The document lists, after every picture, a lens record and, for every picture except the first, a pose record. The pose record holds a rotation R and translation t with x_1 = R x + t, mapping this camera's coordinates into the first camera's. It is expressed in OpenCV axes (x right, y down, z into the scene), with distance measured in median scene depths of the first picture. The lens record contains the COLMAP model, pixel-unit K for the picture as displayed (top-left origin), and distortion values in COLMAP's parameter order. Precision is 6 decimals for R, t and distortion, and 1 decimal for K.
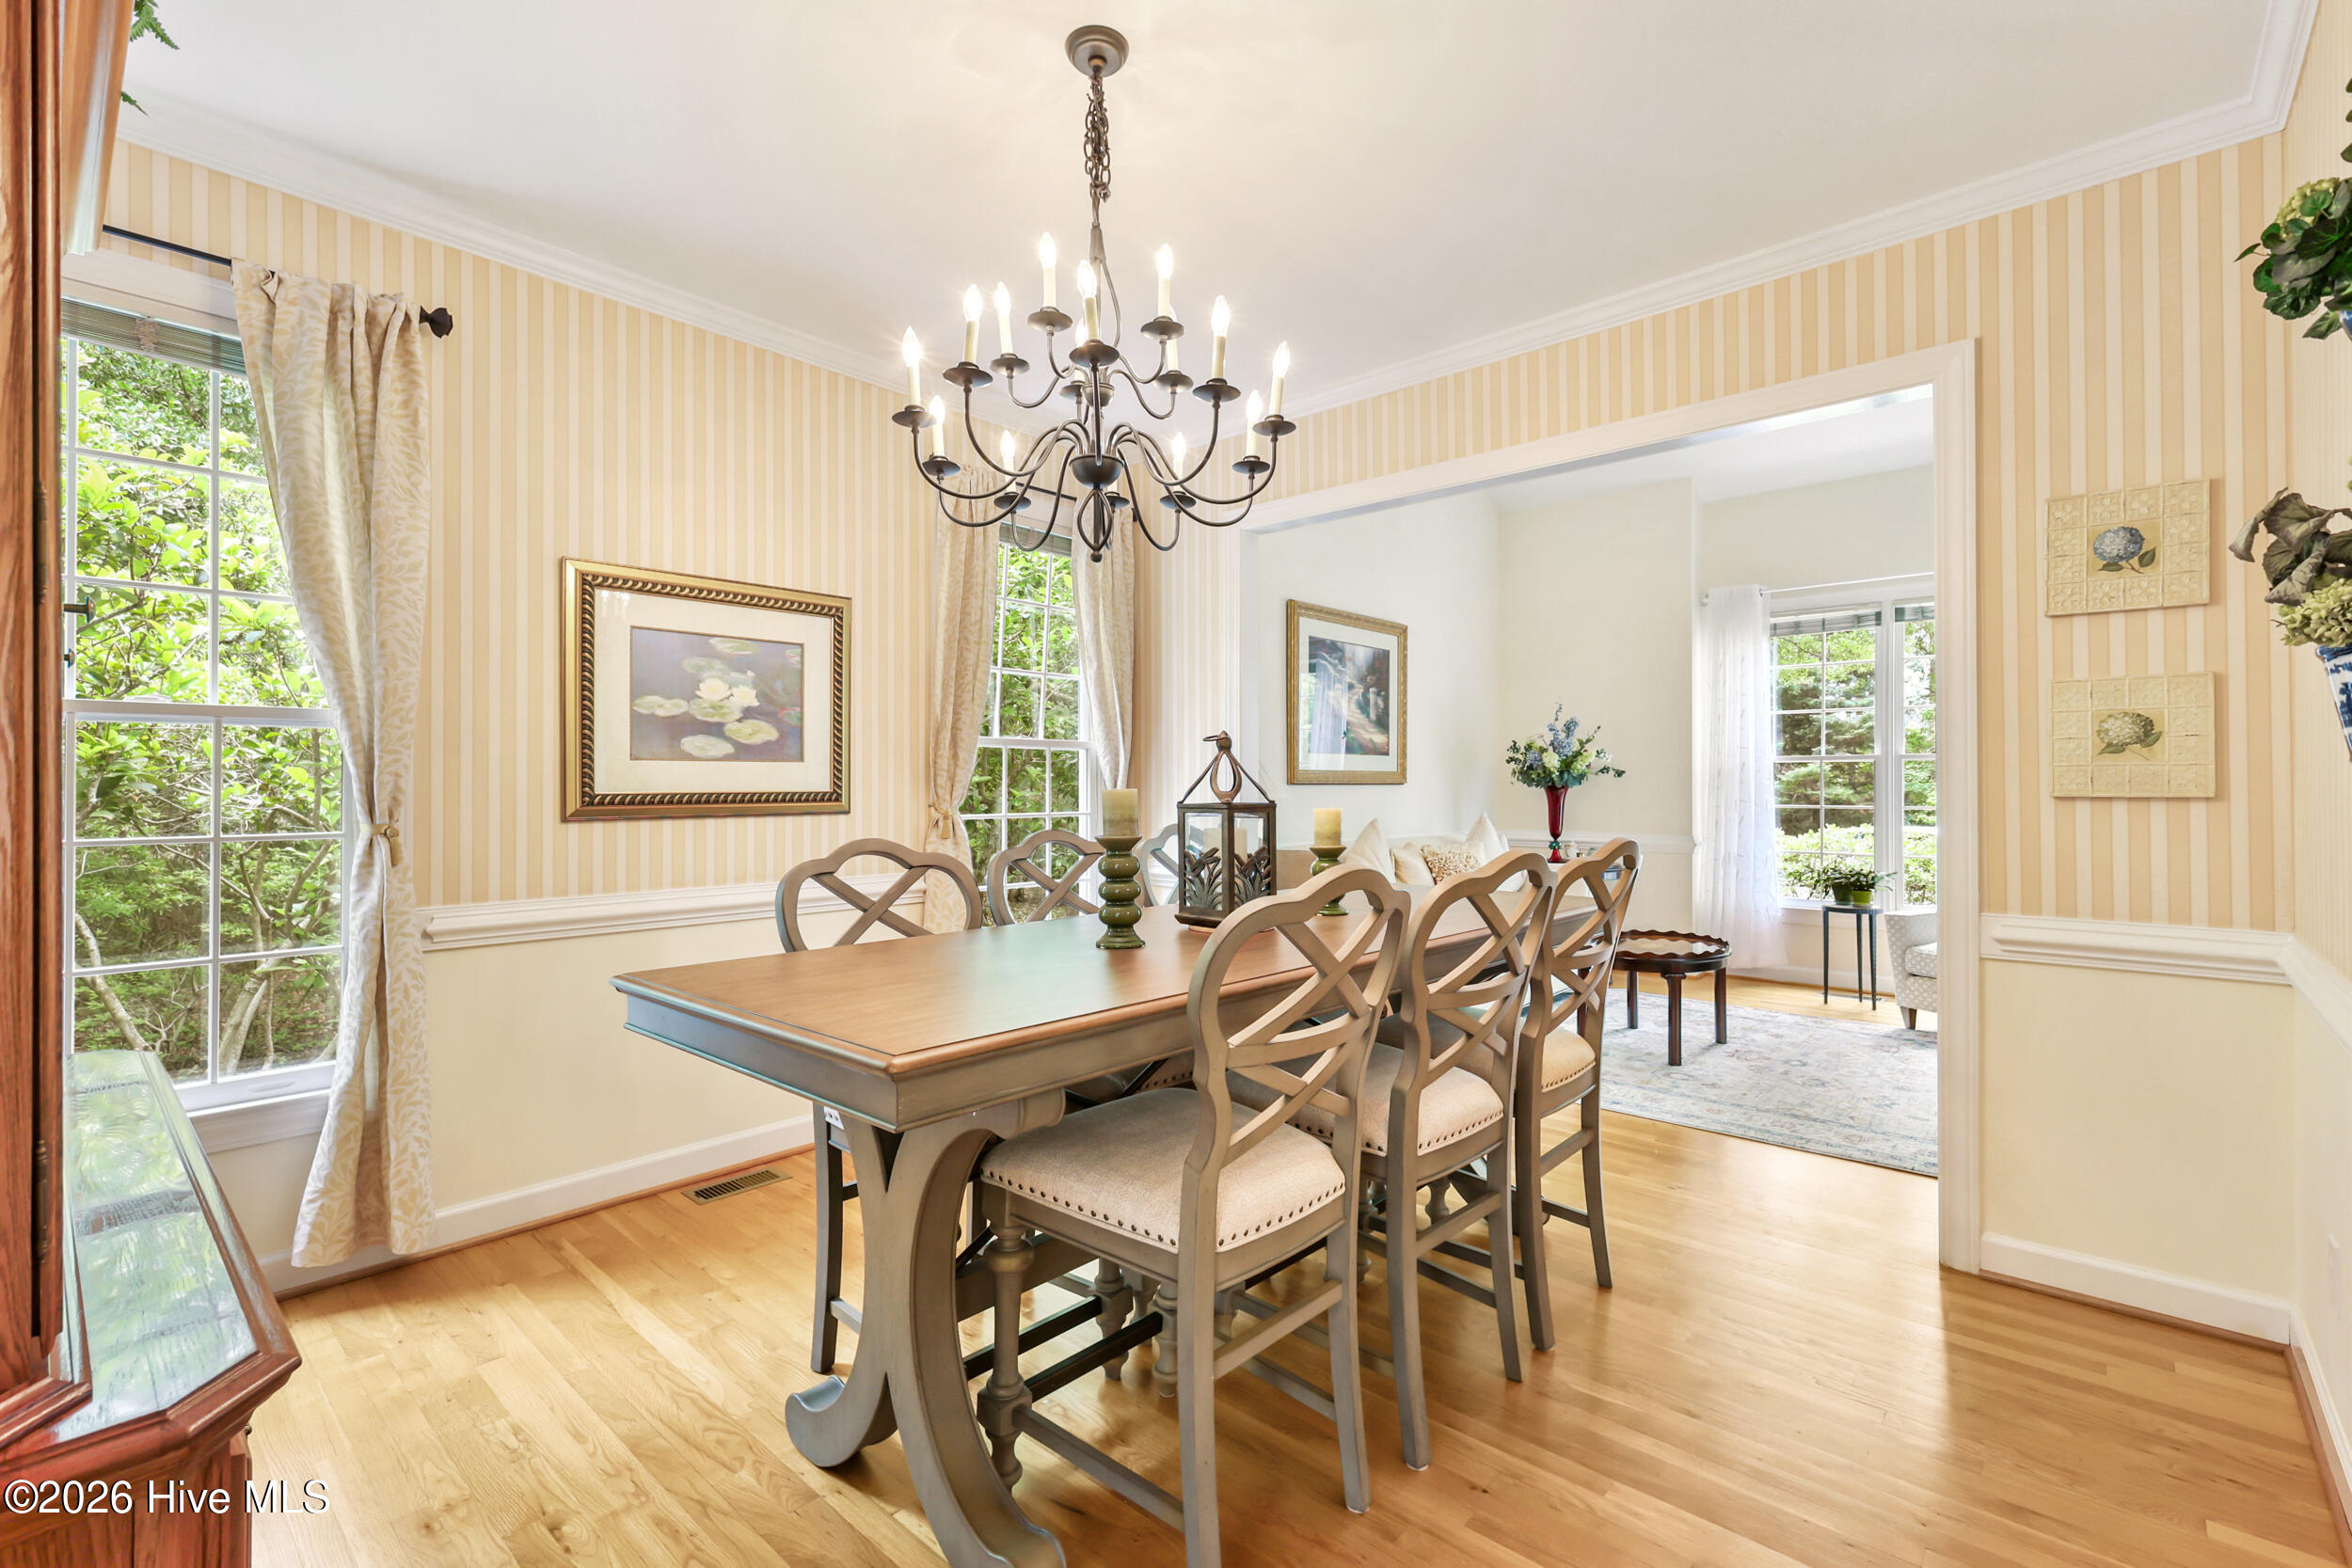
lens RADIAL K [[1021.4, 0, 1175.1], [0, 1021.4, 782.8], [0, 0, 1]] dist [-0.002366, -0.000060]
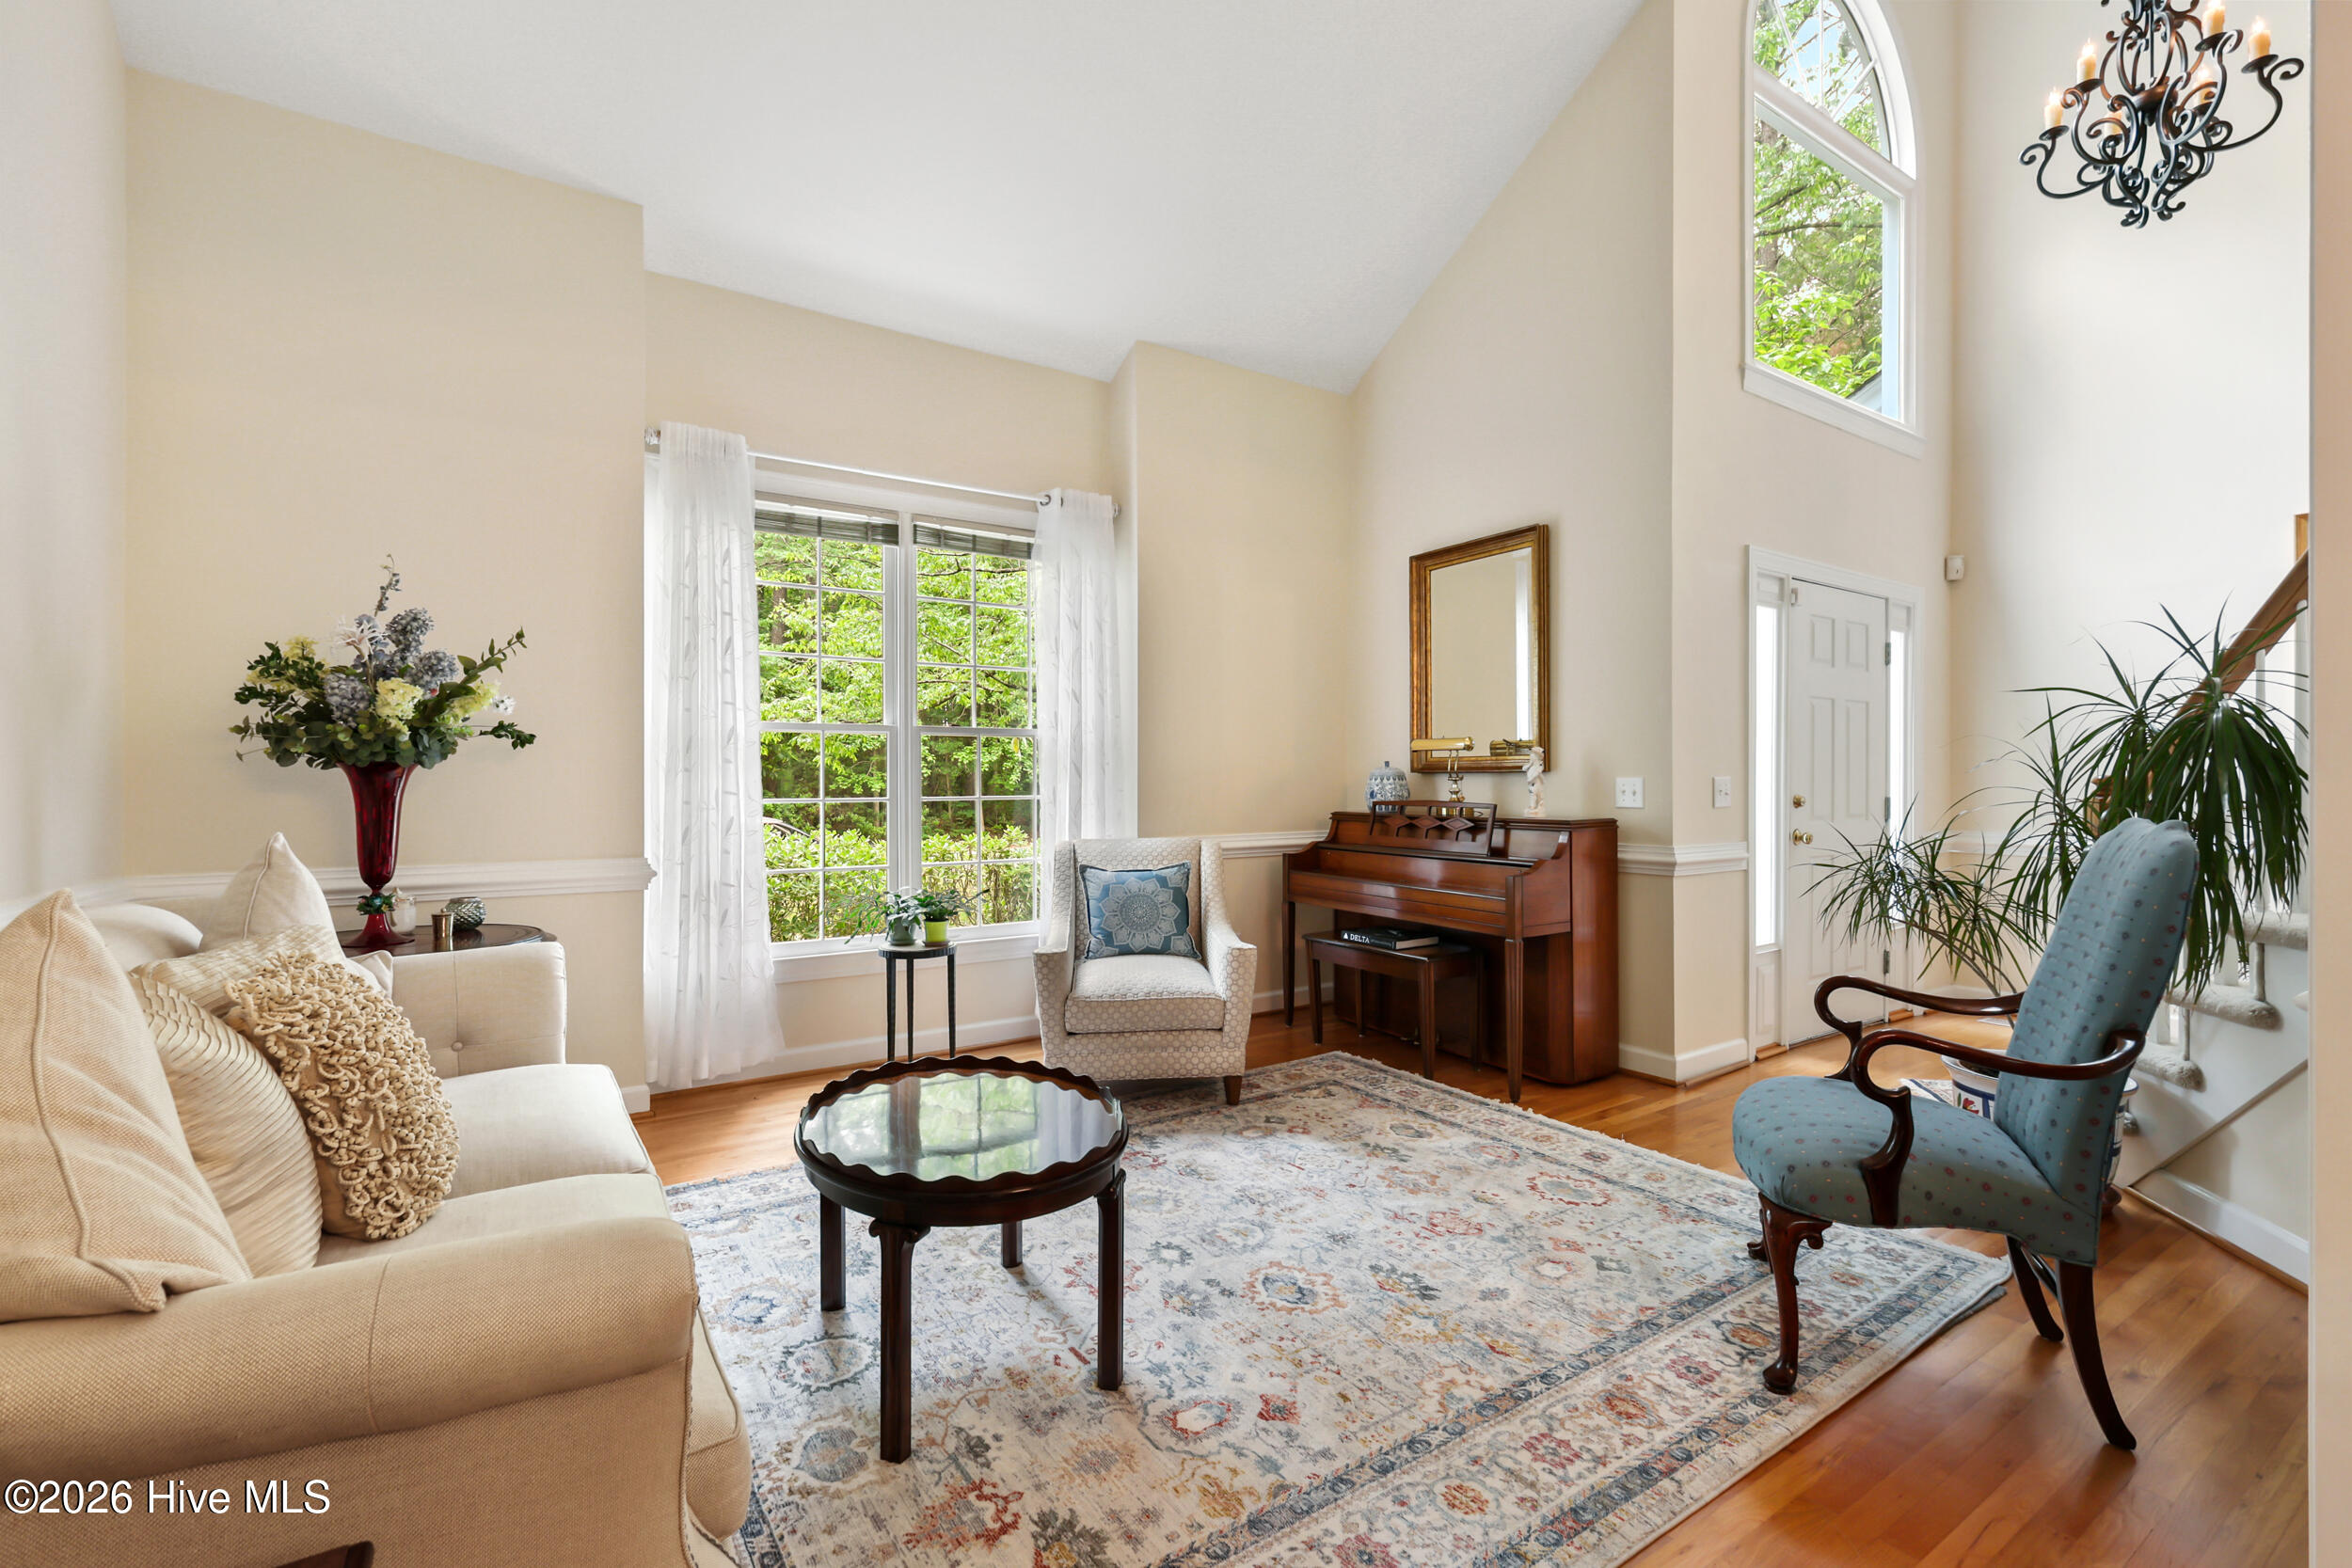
lens RADIAL K [[1021.4, 0, 1179.9], [0, 1021.4, 773.9], [0, 0, 1]] dist [-0.002366, -0.000060]
pose [[0.248425, 0.007182, 0.968625, 0.047172], [-0.000166, 0.999973, -0.007372, 0.010702], [-0.968651, 0.001671, 0.248419, 0.600072]]
